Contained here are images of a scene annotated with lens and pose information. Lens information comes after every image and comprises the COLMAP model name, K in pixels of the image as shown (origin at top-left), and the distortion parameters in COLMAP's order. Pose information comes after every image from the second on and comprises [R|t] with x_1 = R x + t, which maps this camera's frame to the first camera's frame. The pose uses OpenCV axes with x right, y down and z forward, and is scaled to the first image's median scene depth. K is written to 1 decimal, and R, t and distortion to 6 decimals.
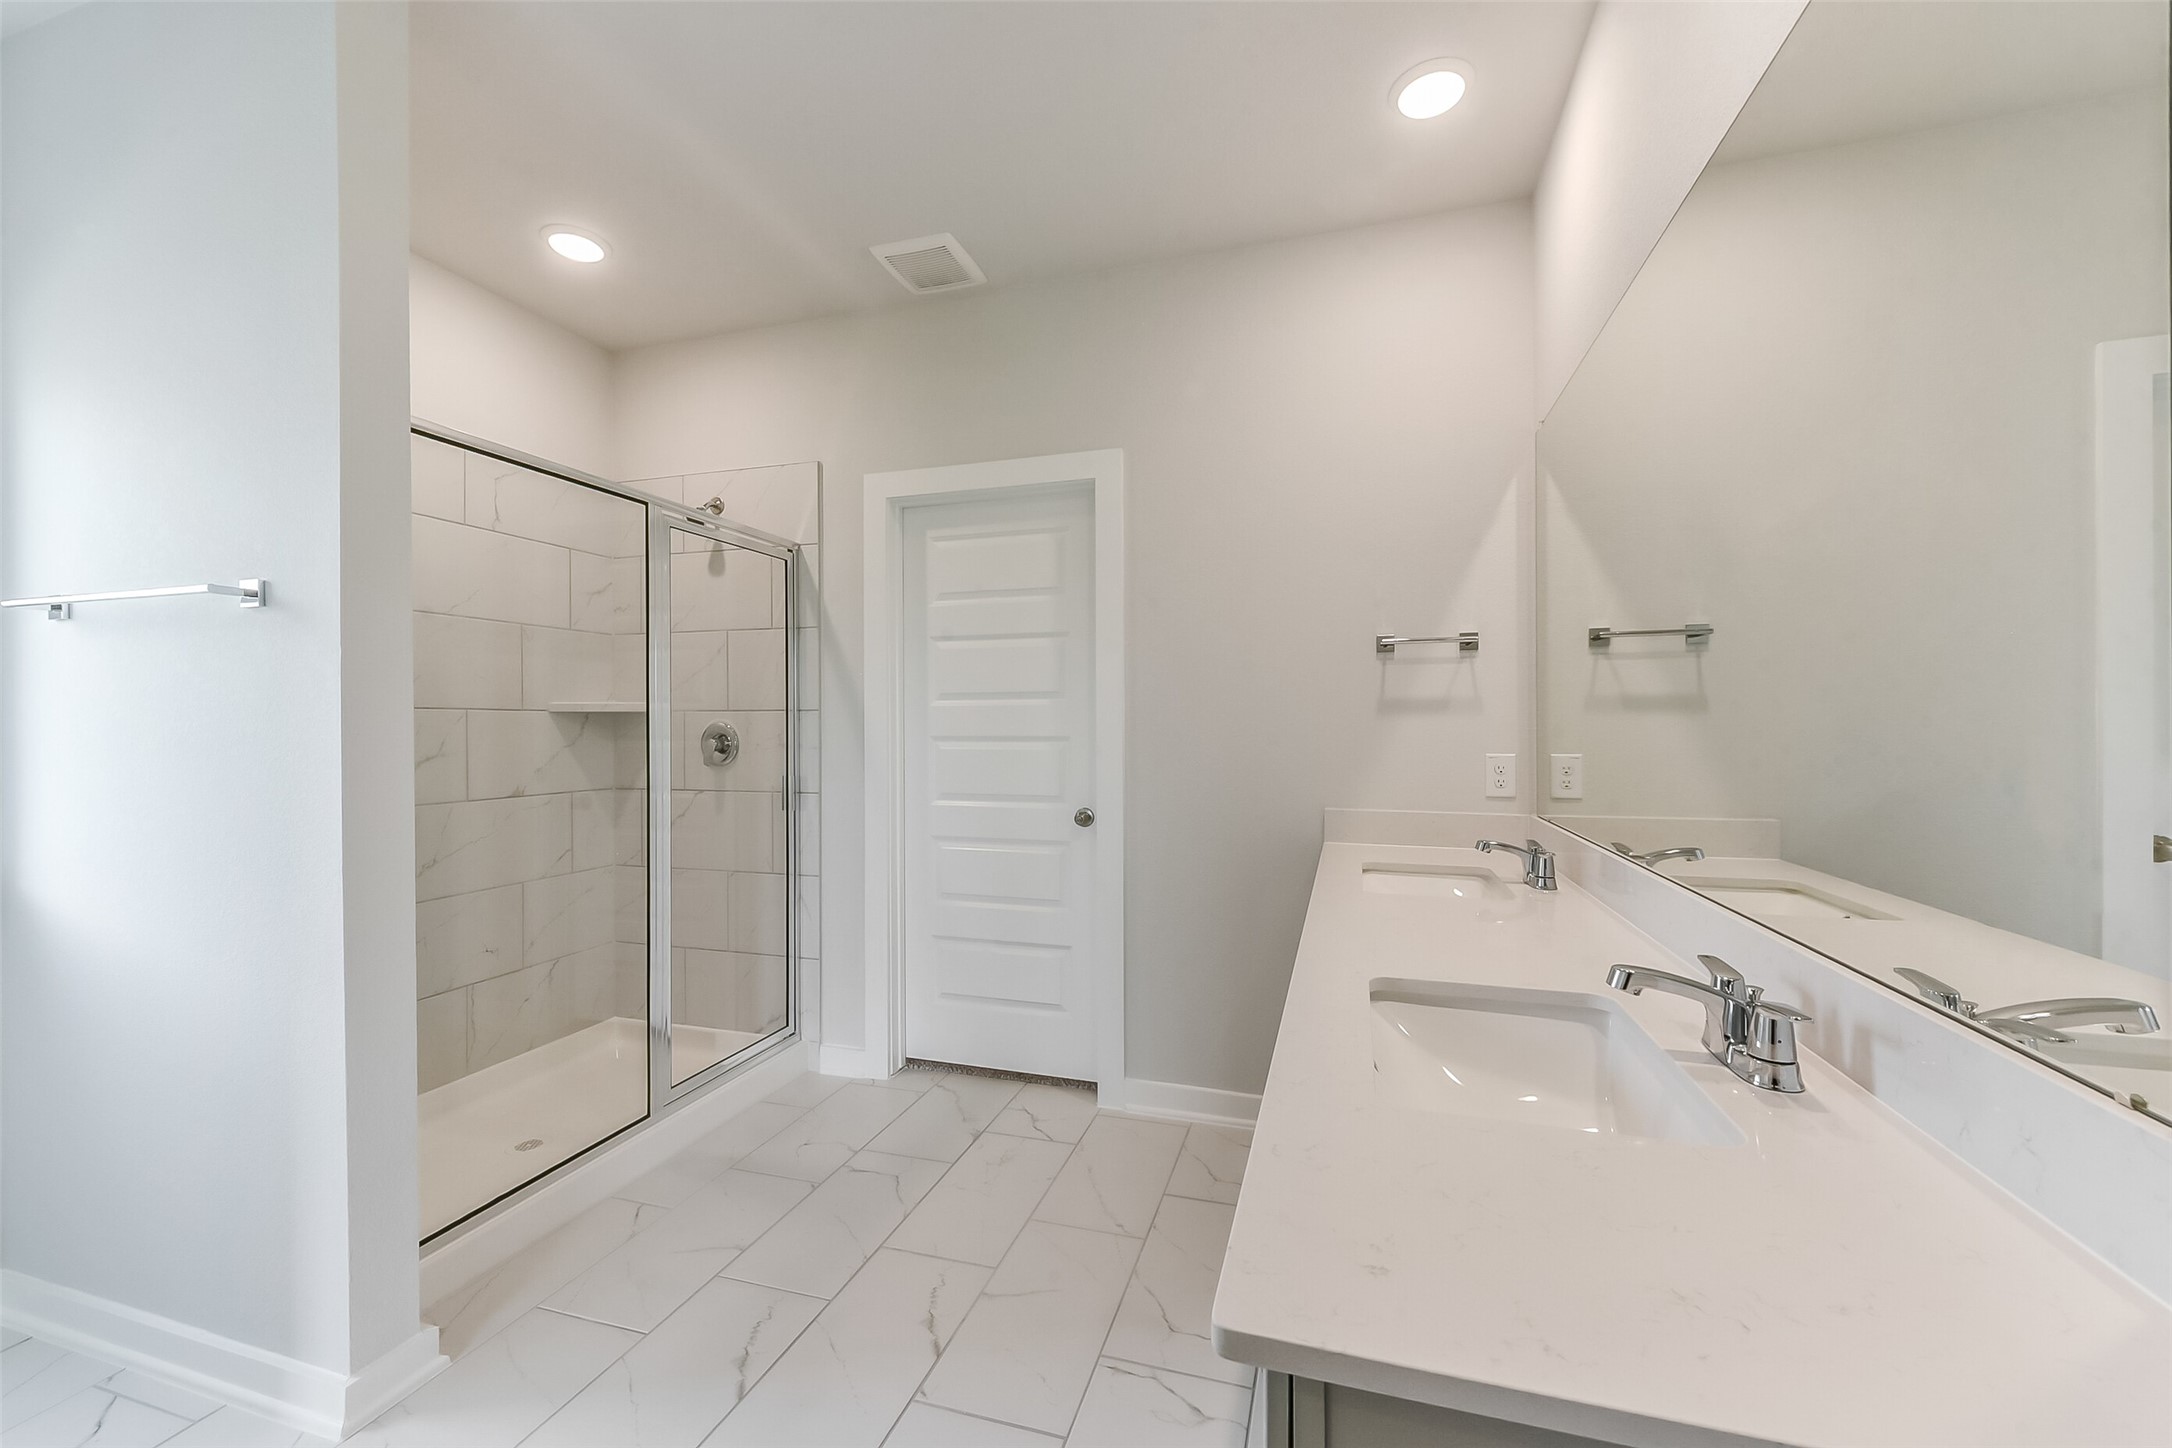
lens RADIAL K [[851.0, 0, 1085.3], [0, 851.0, 726.1], [0, 0, 1]] dist [0.004669, 0.001009]
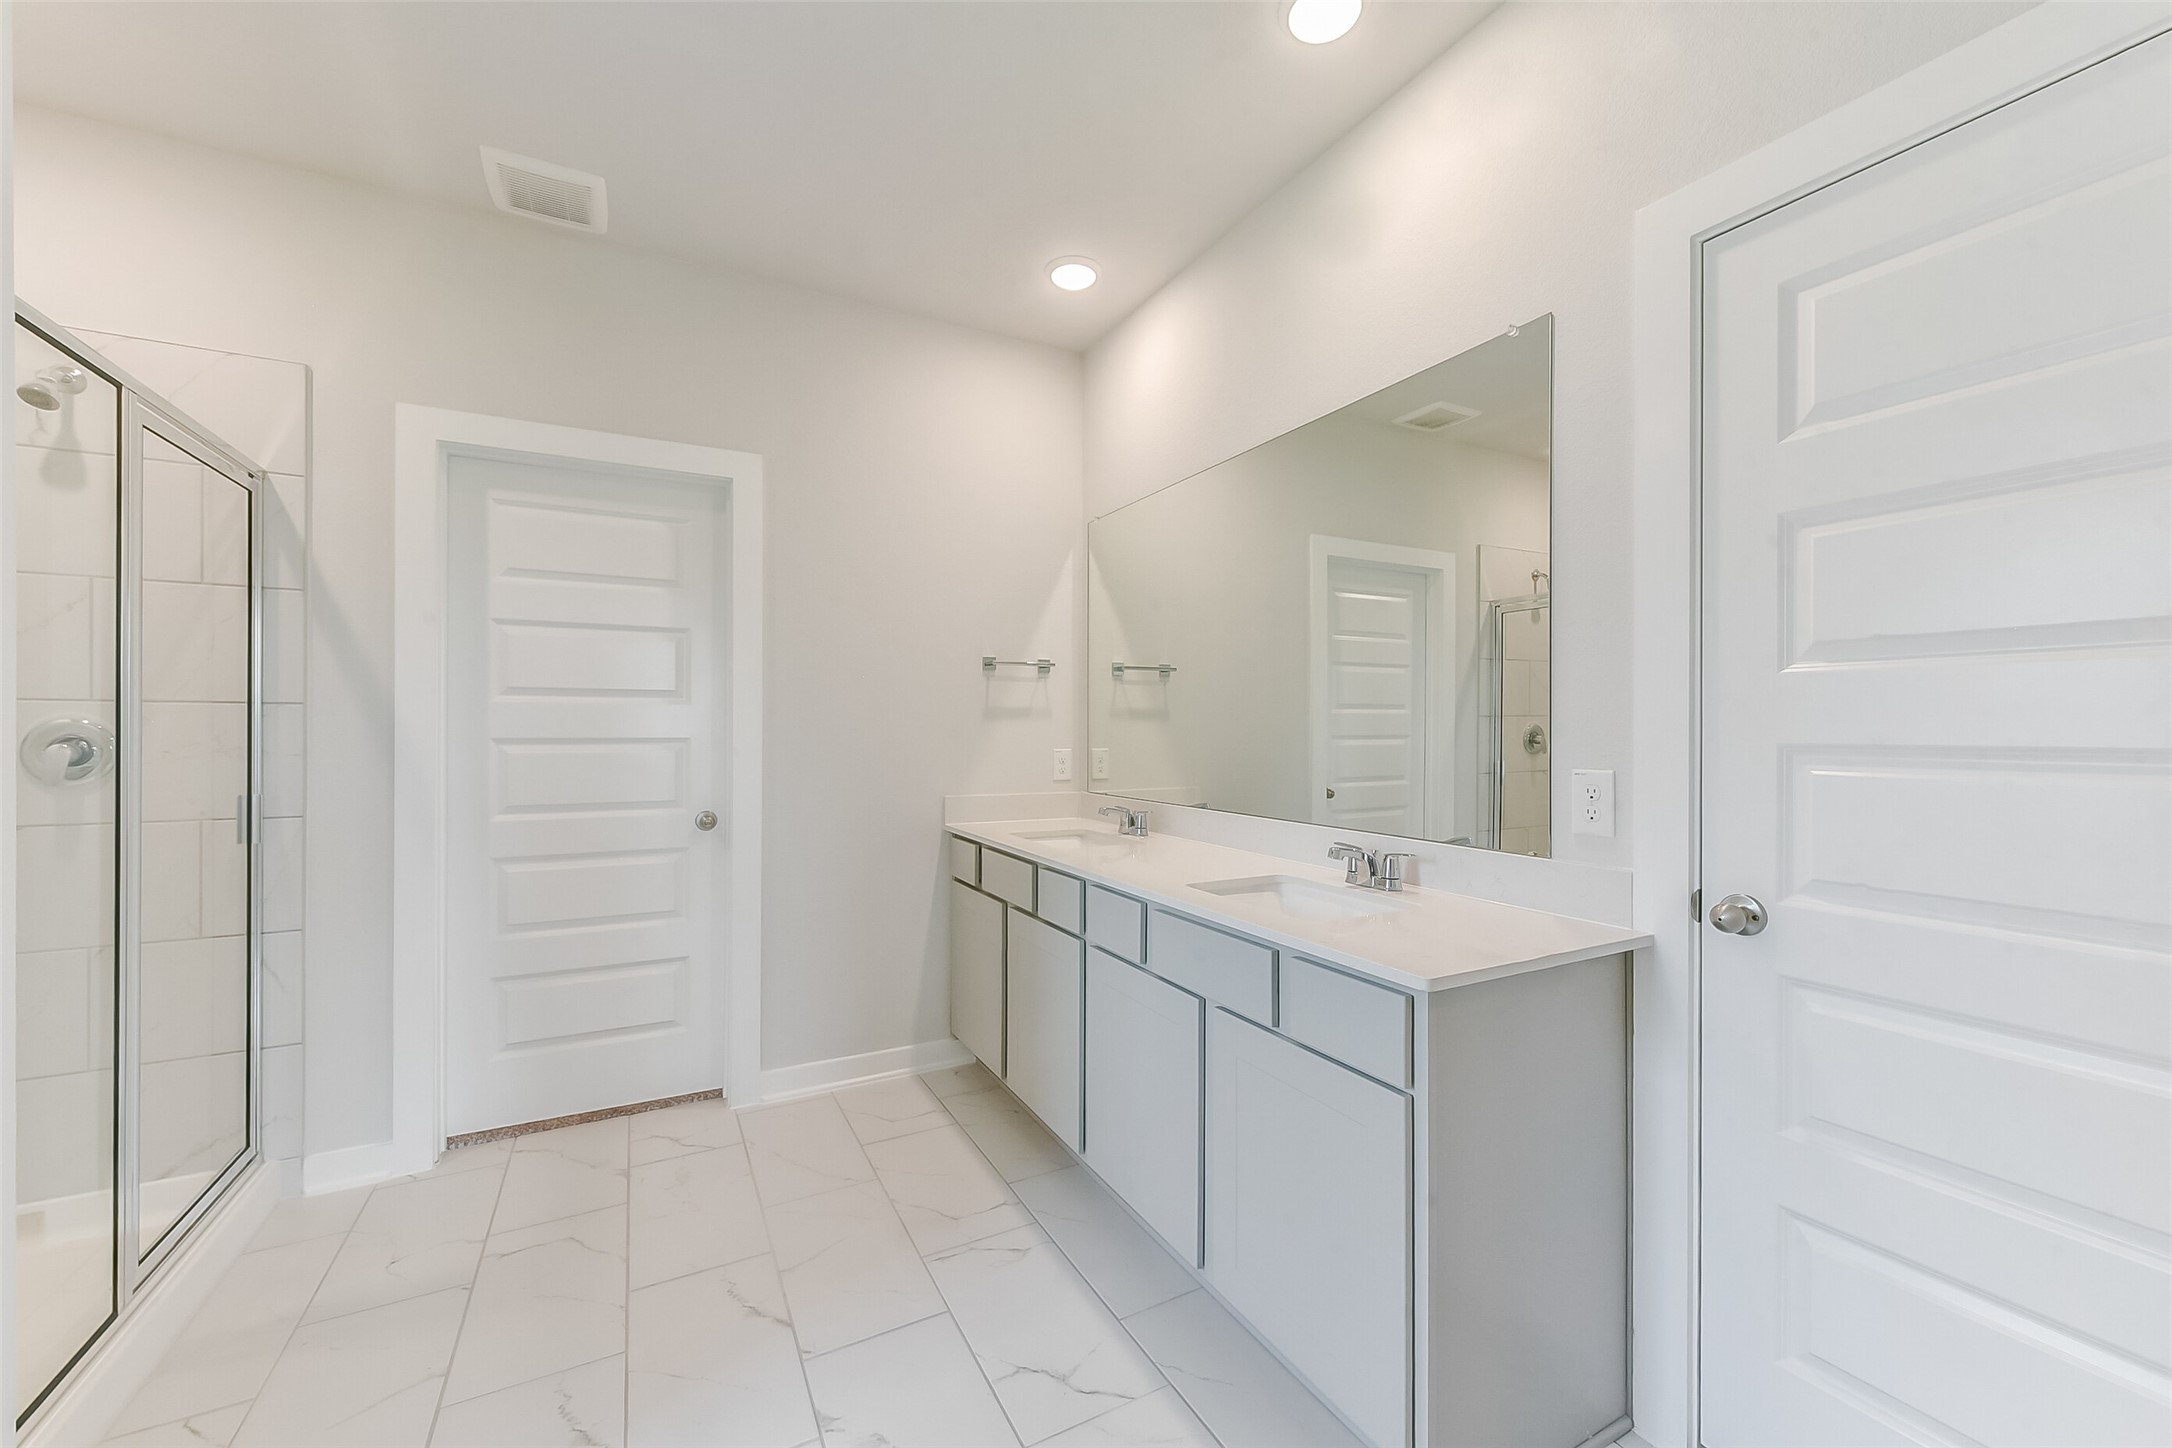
lens RADIAL K [[851.0, 0, 1084.4], [0, 851.0, 728.8], [0, 0, 1]] dist [0.004669, 0.001009]
pose [[0.705134, 0.007284, 0.709037, -0.409511], [-0.002073, 0.999964, -0.008212, 0.009759], [-0.709071, 0.004321, 0.705123, 0.003812]]
